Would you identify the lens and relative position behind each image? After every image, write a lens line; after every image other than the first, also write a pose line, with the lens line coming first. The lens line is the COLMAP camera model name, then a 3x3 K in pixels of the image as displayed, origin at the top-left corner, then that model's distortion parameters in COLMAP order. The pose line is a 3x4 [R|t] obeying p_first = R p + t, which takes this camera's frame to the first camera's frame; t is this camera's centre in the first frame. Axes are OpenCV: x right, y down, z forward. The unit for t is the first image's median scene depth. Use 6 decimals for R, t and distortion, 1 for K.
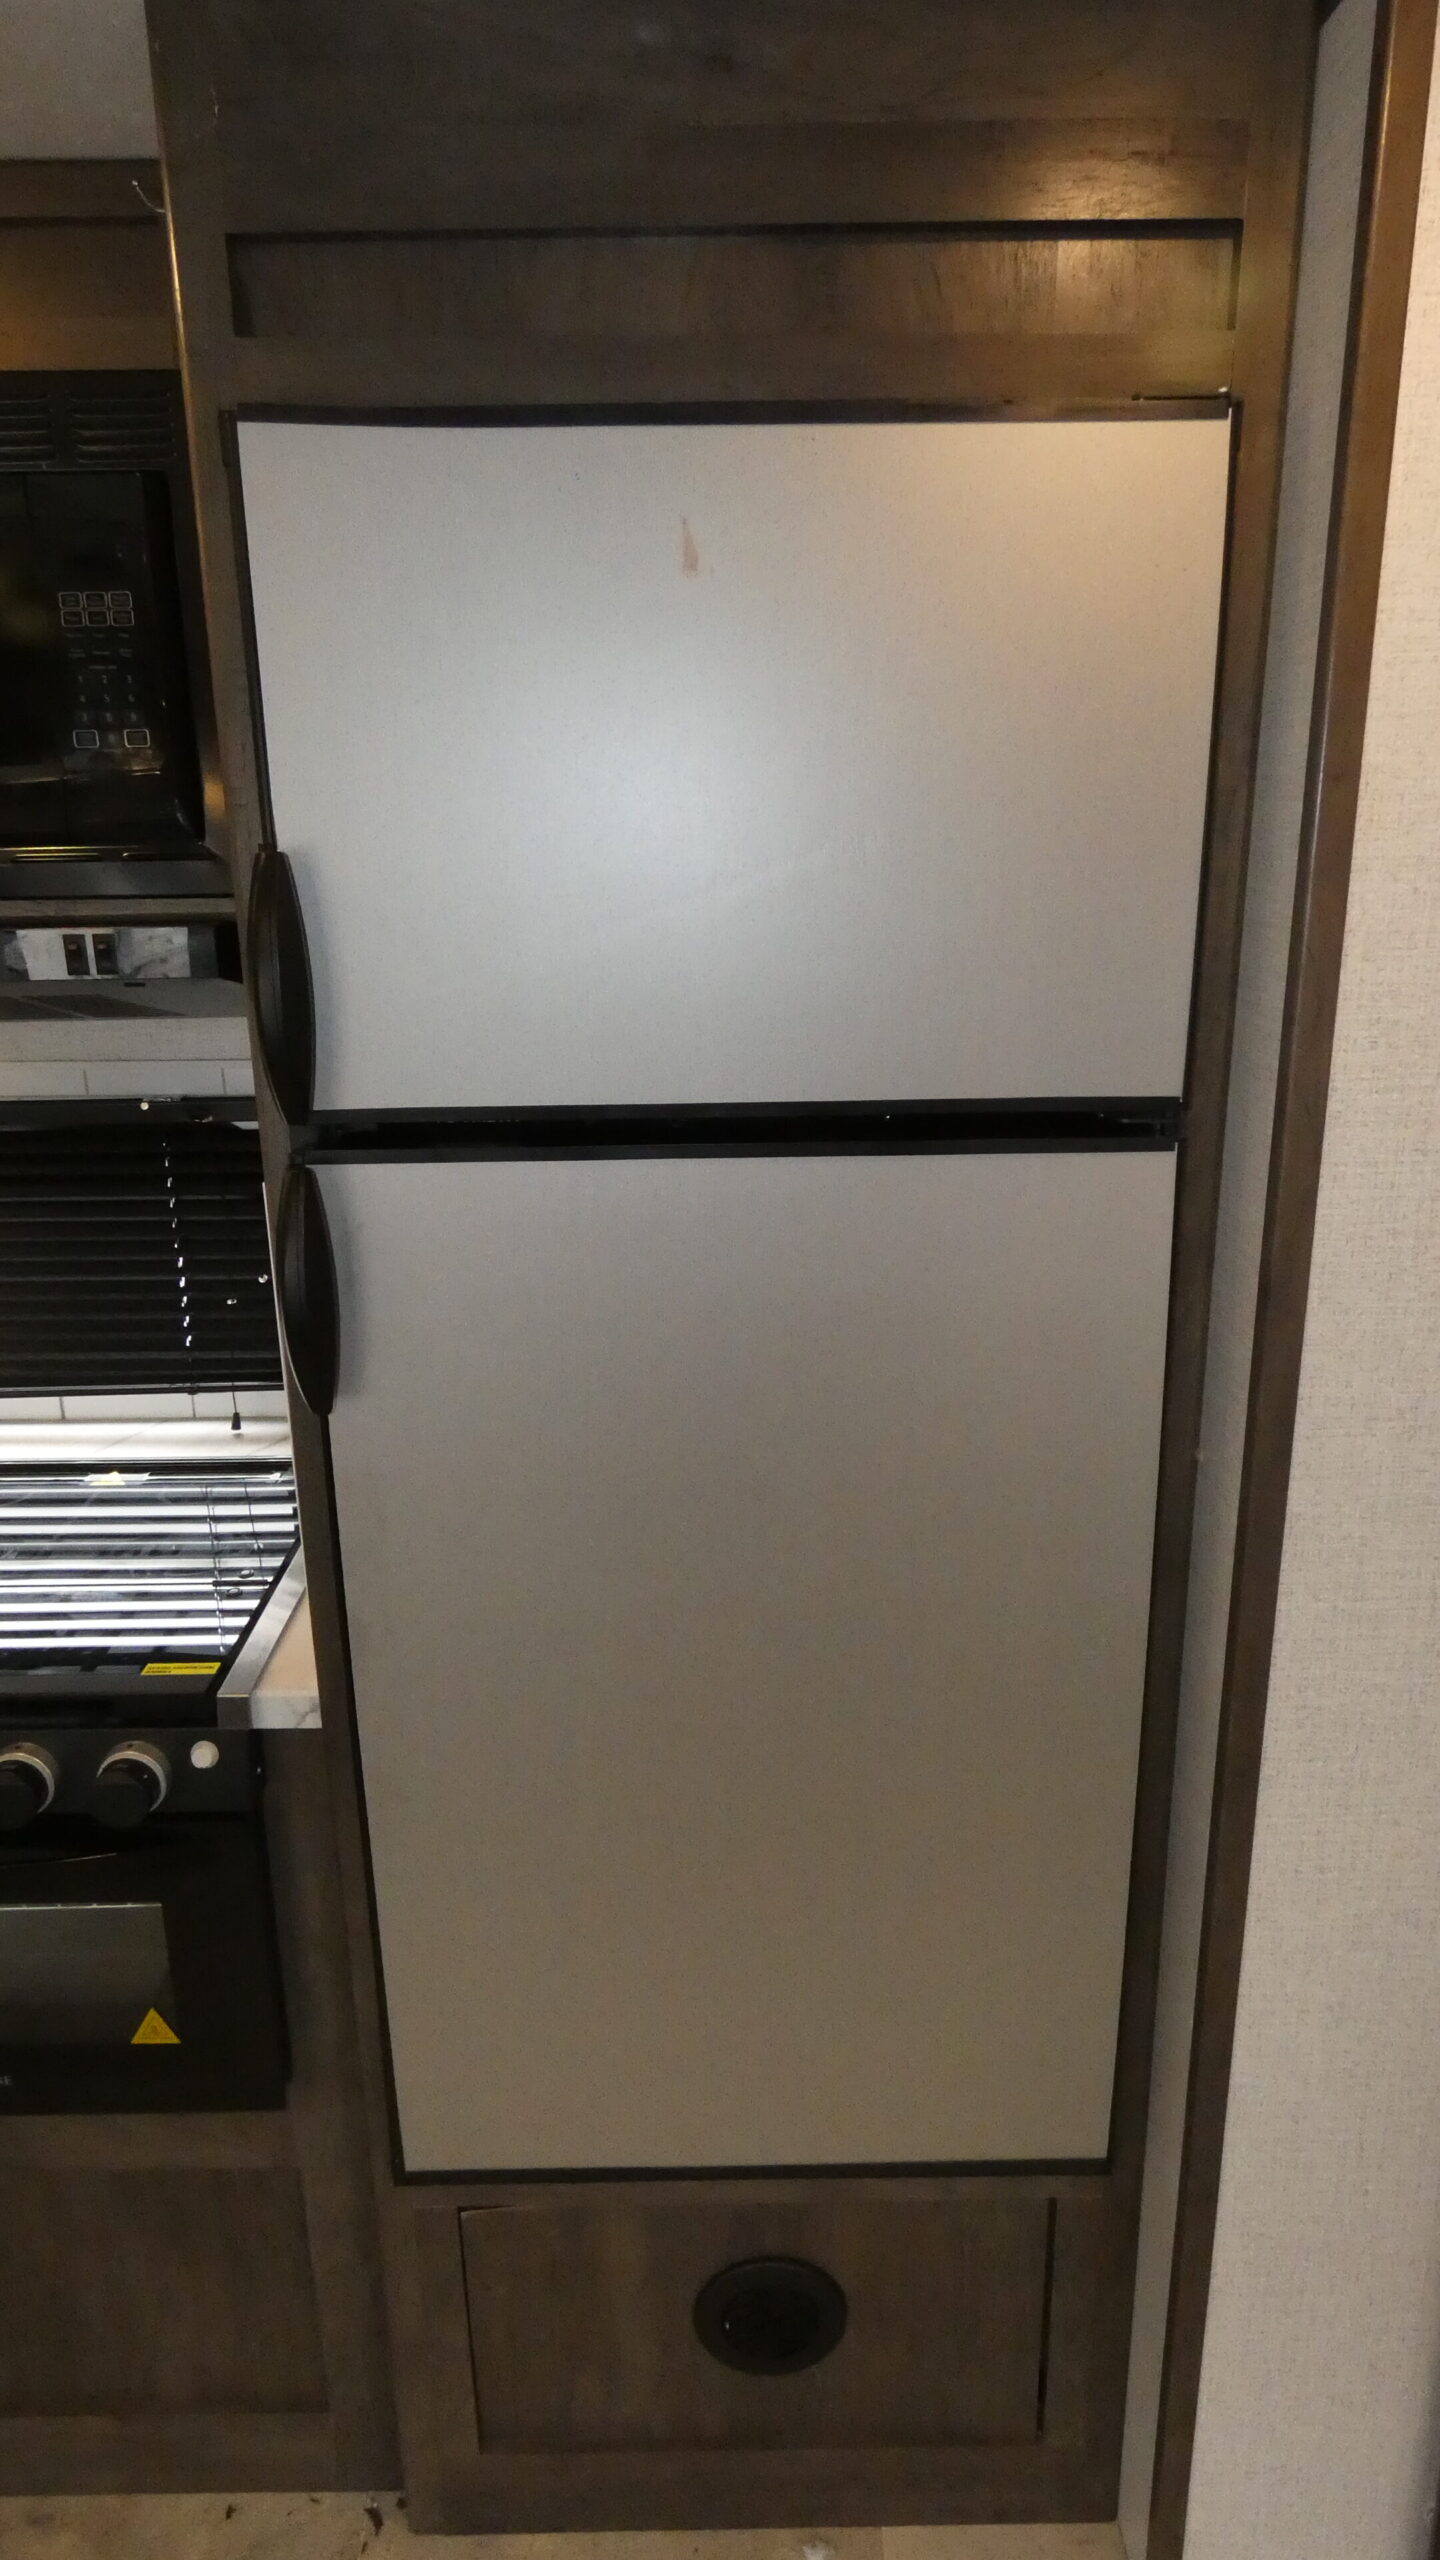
lens RADIAL K [[1531.6, 0, 720.0], [0, 1531.6, 1280.0], [0, 0, 1]] dist [-0.012162, -0.001928]
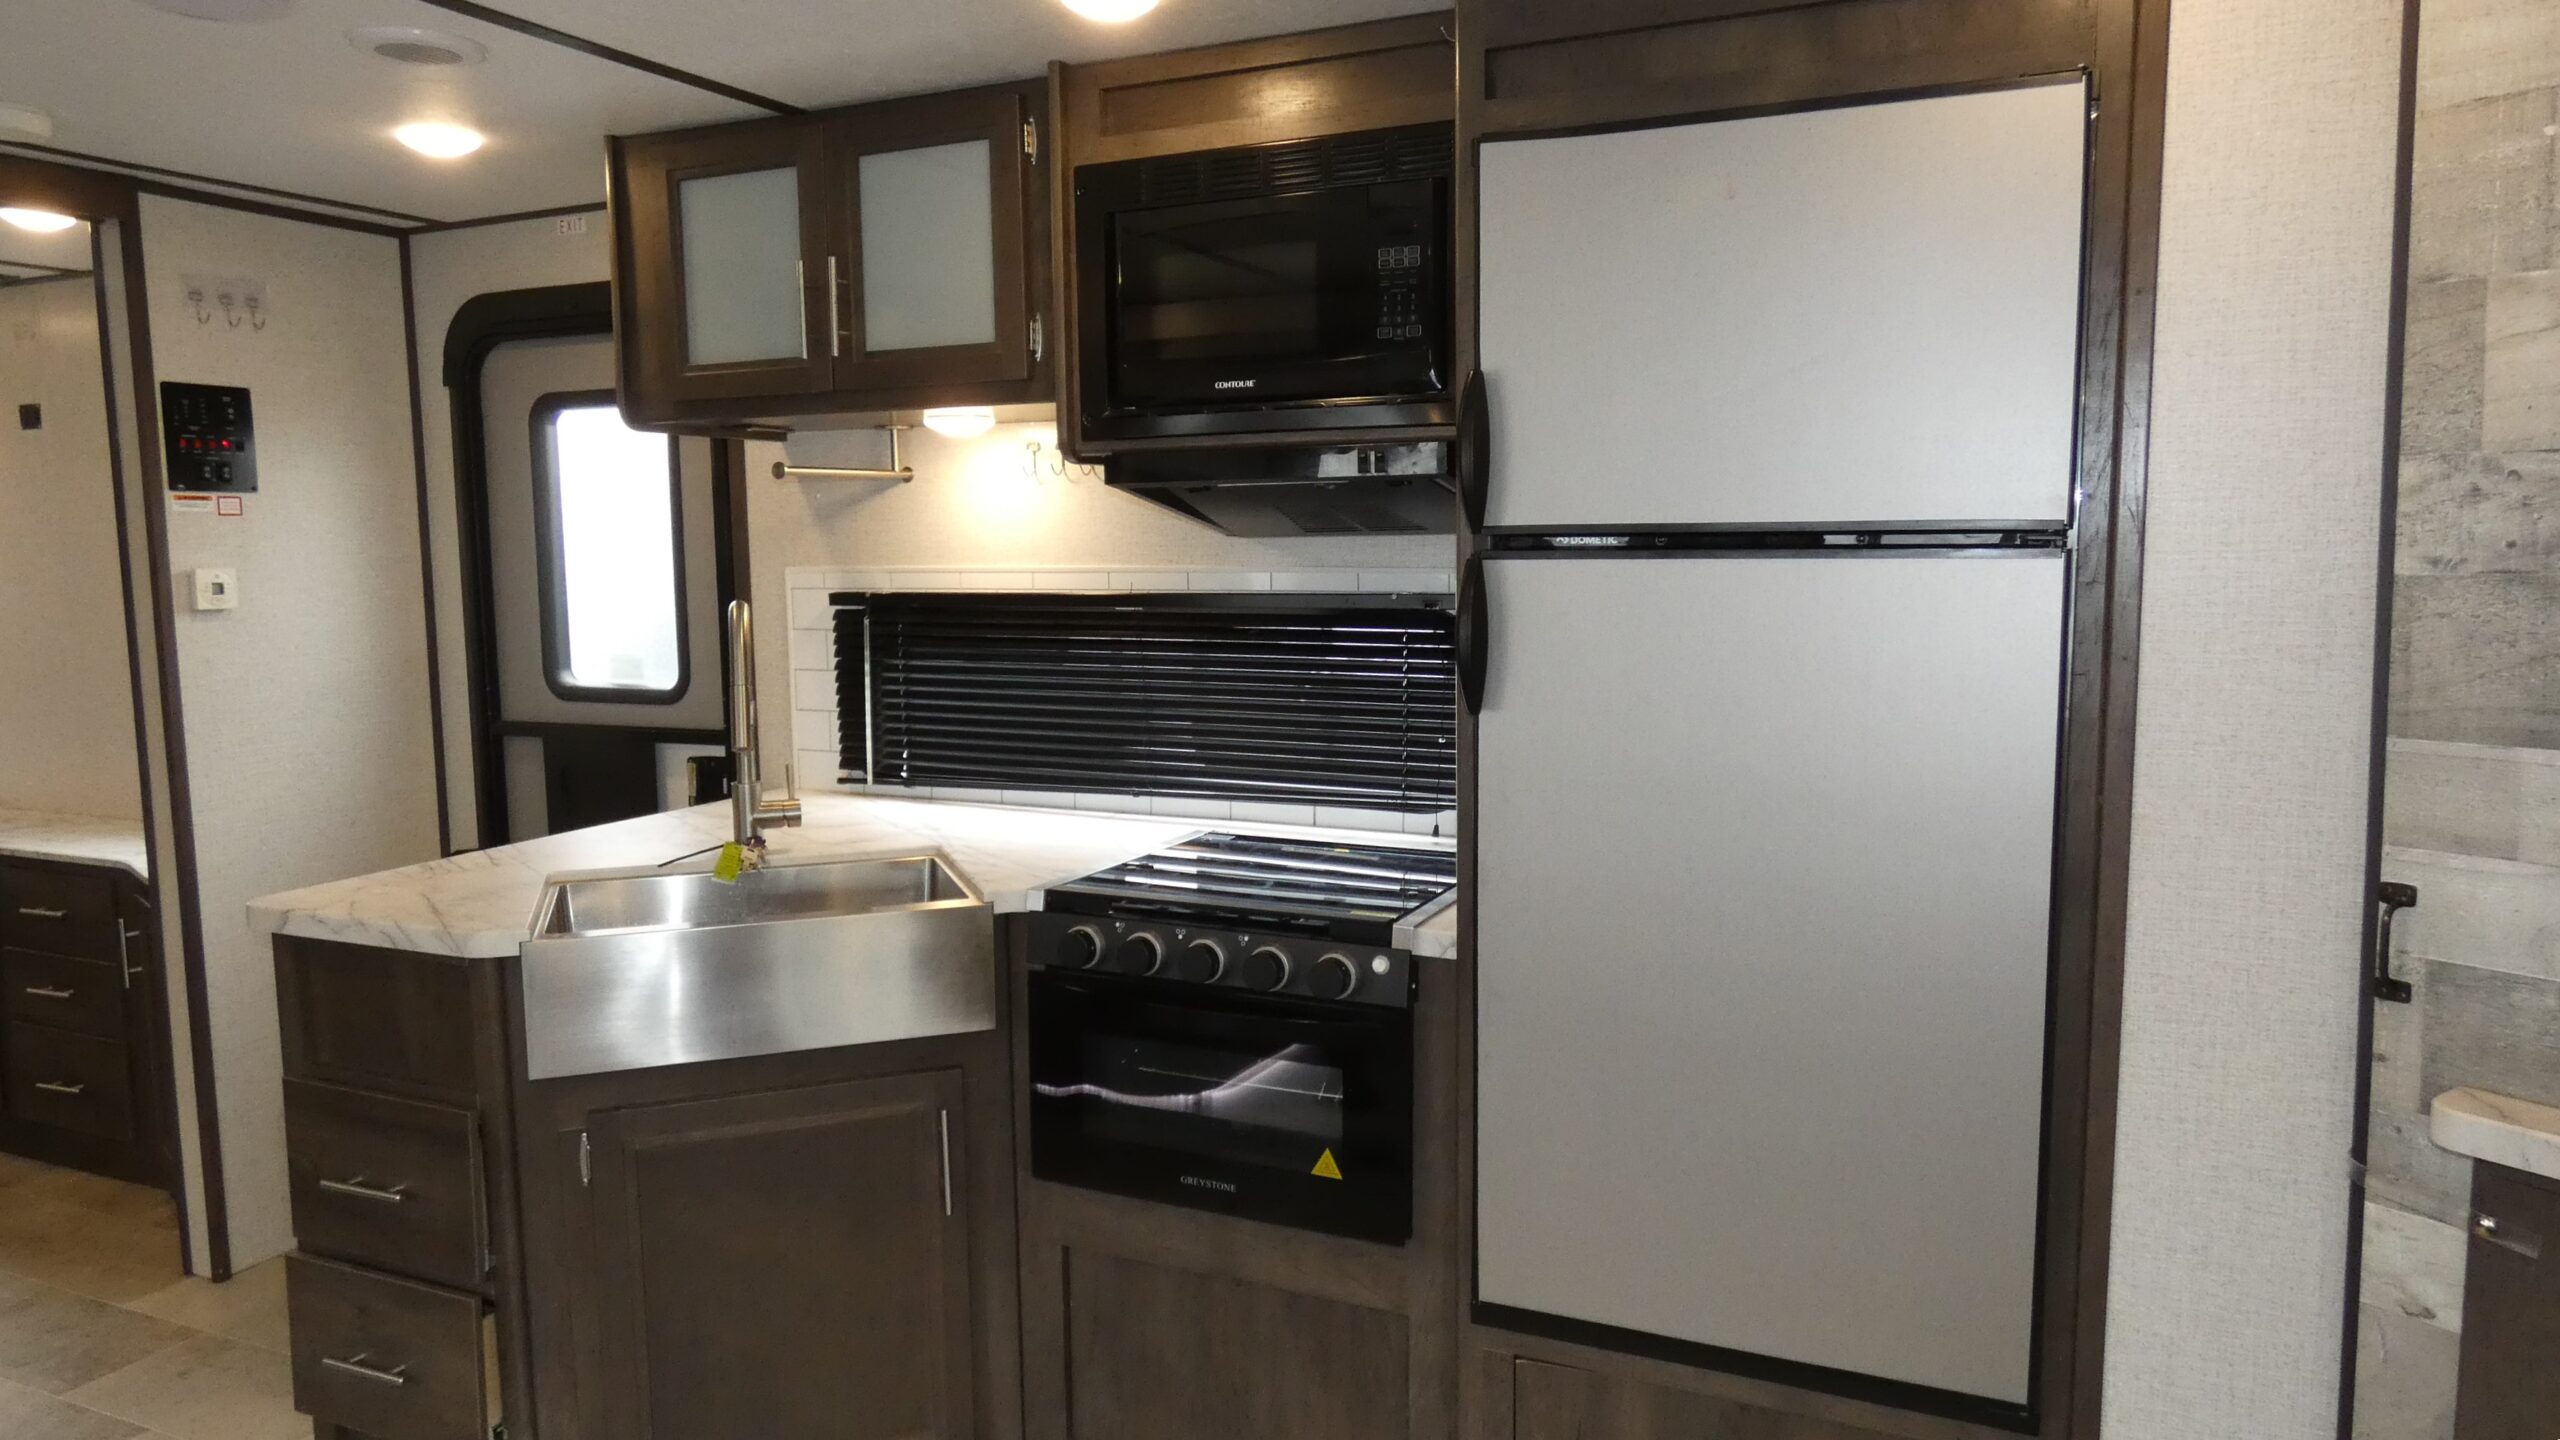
lens RADIAL K [[1615.8, 0, 1280.0], [0, 1615.8, 720.0], [0, 0, 1]] dist [0.000157, 0.001092]
pose [[0.904737, 0.054986, -0.422406, 0.243767], [-0.124001, 0.982685, -0.137674, 0.311847], [0.407522, 0.176937, 0.895890, -0.538035]]
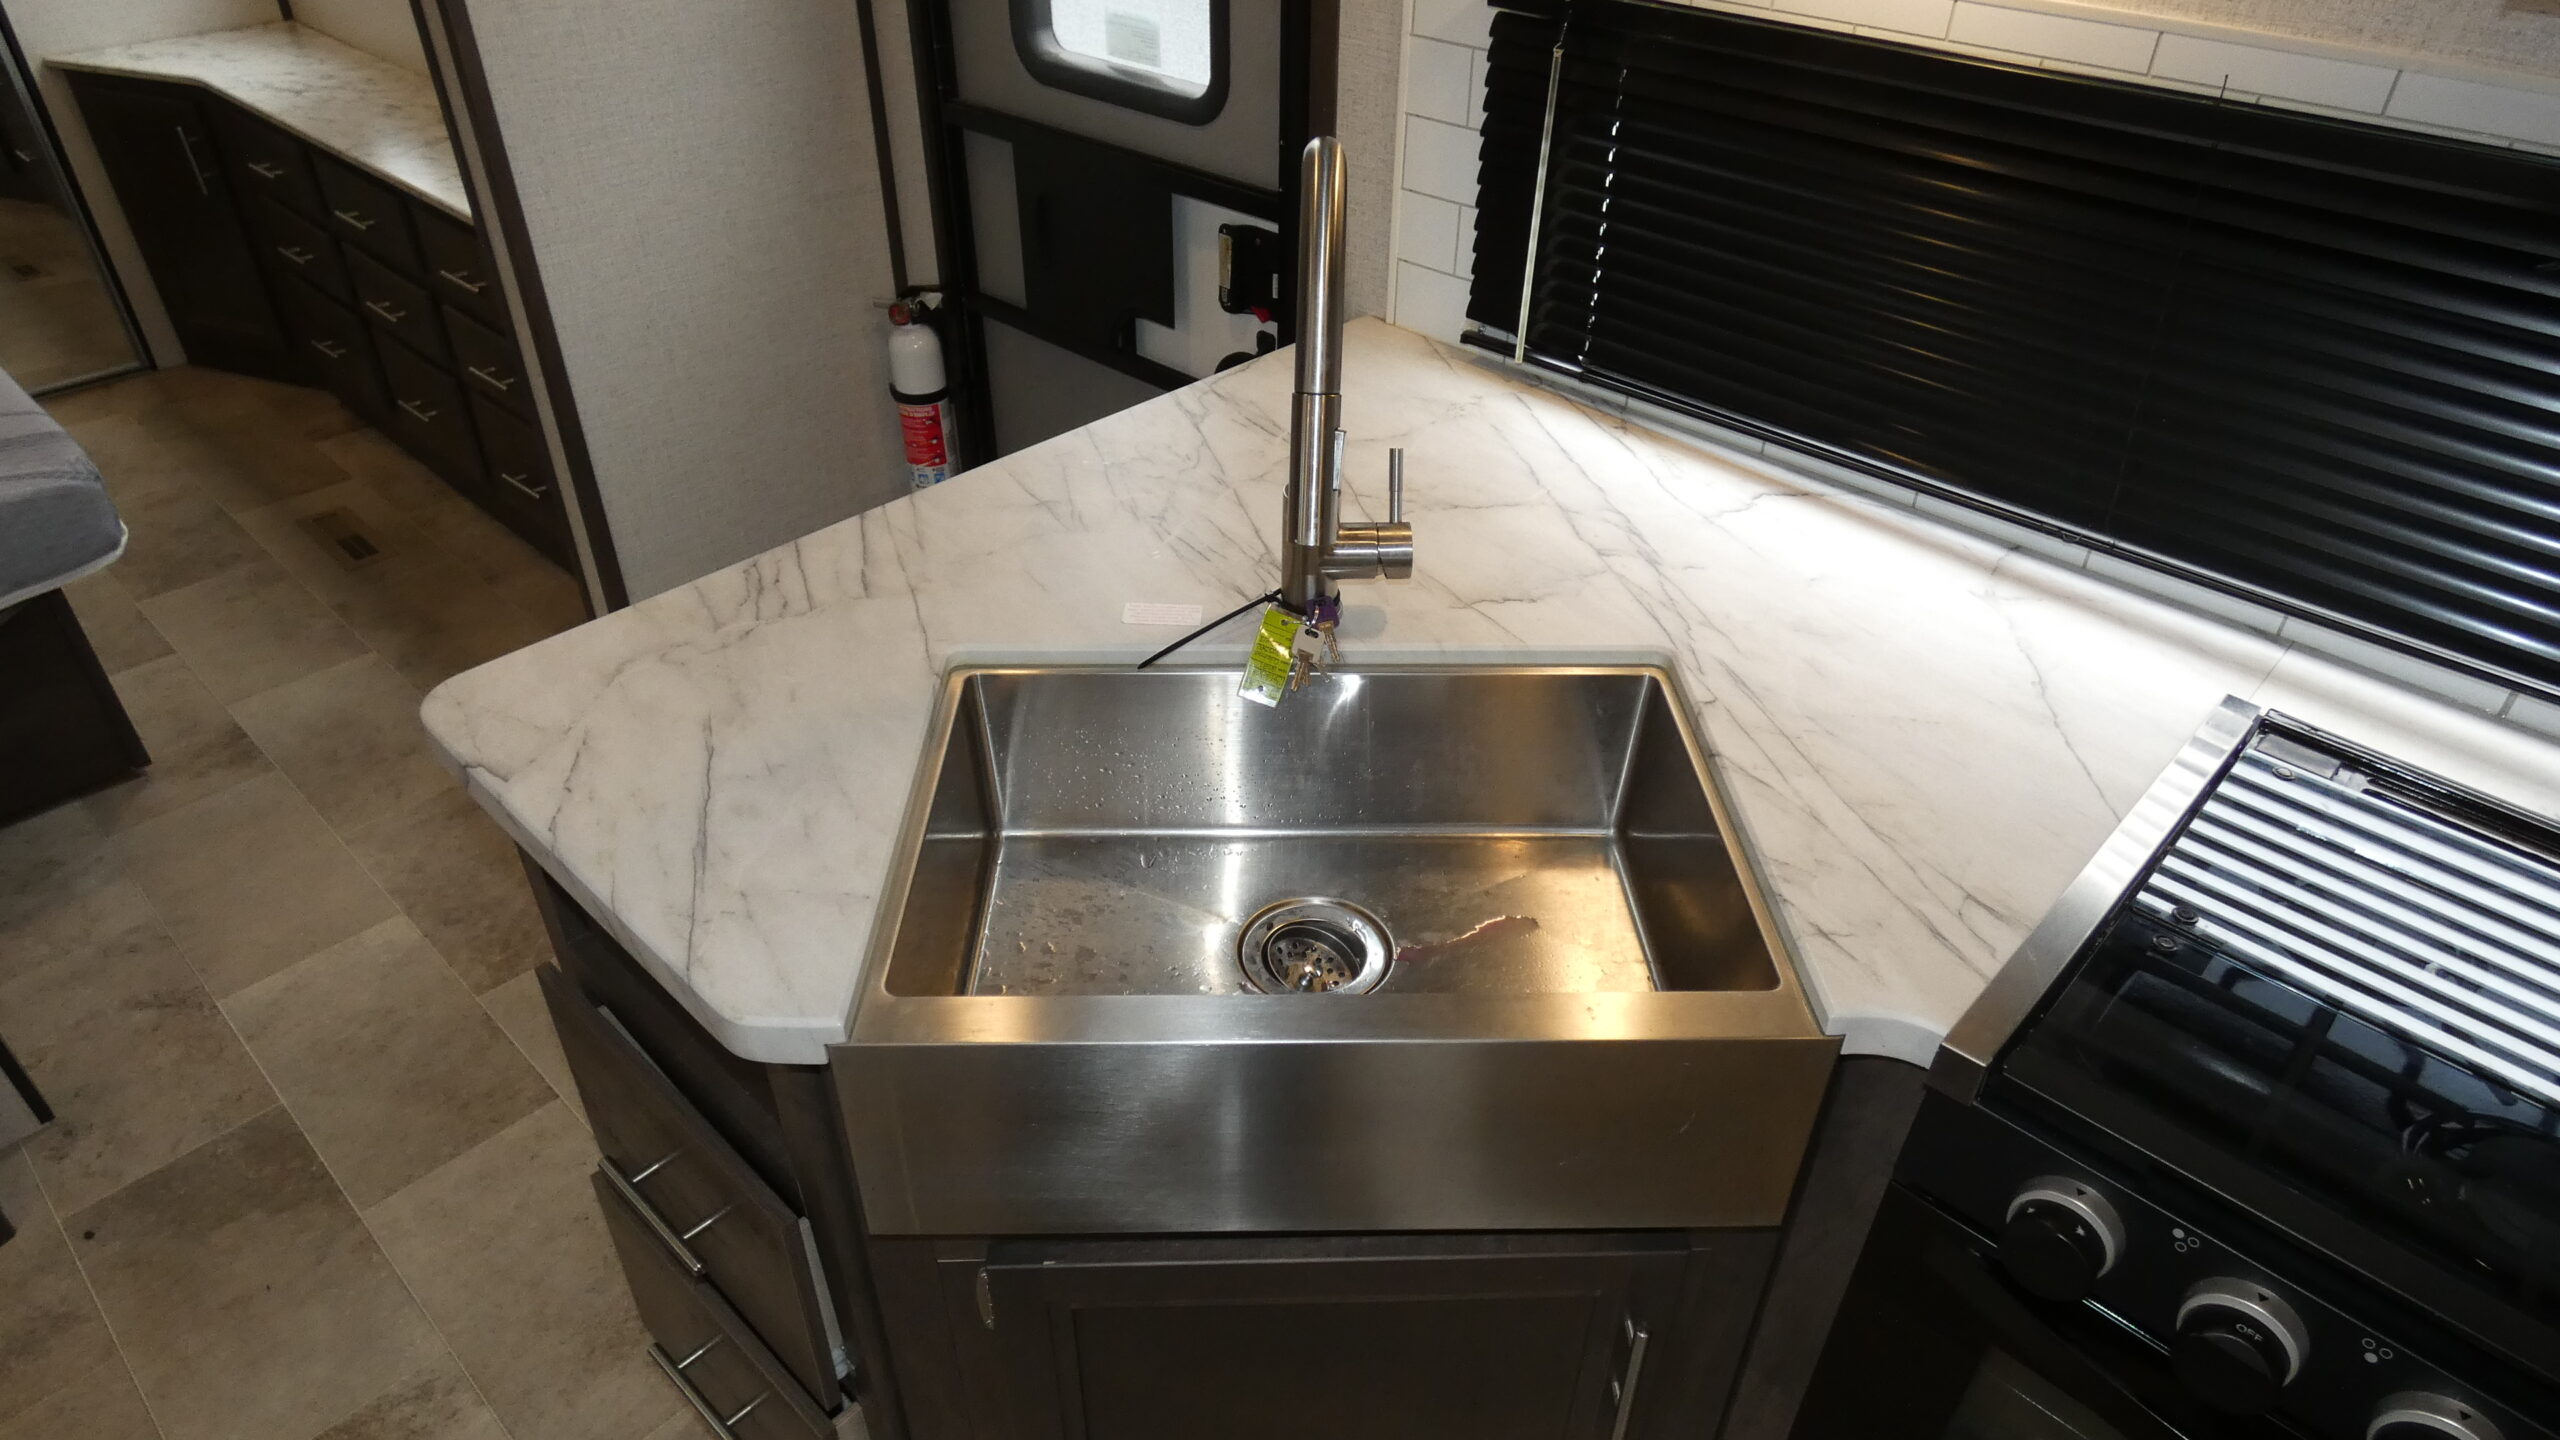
lens RADIAL K [[1543.4, 0, 1280.0], [0, 1543.4, 720.0], [0, 0, 1]] dist [-0.000428, 0.002729]
pose [[0.711933, 0.427045, -0.557480, -0.649208], [-0.218965, 0.889266, 0.401572, -0.071807], [0.667238, -0.163824, 0.726606, 0.299747]]
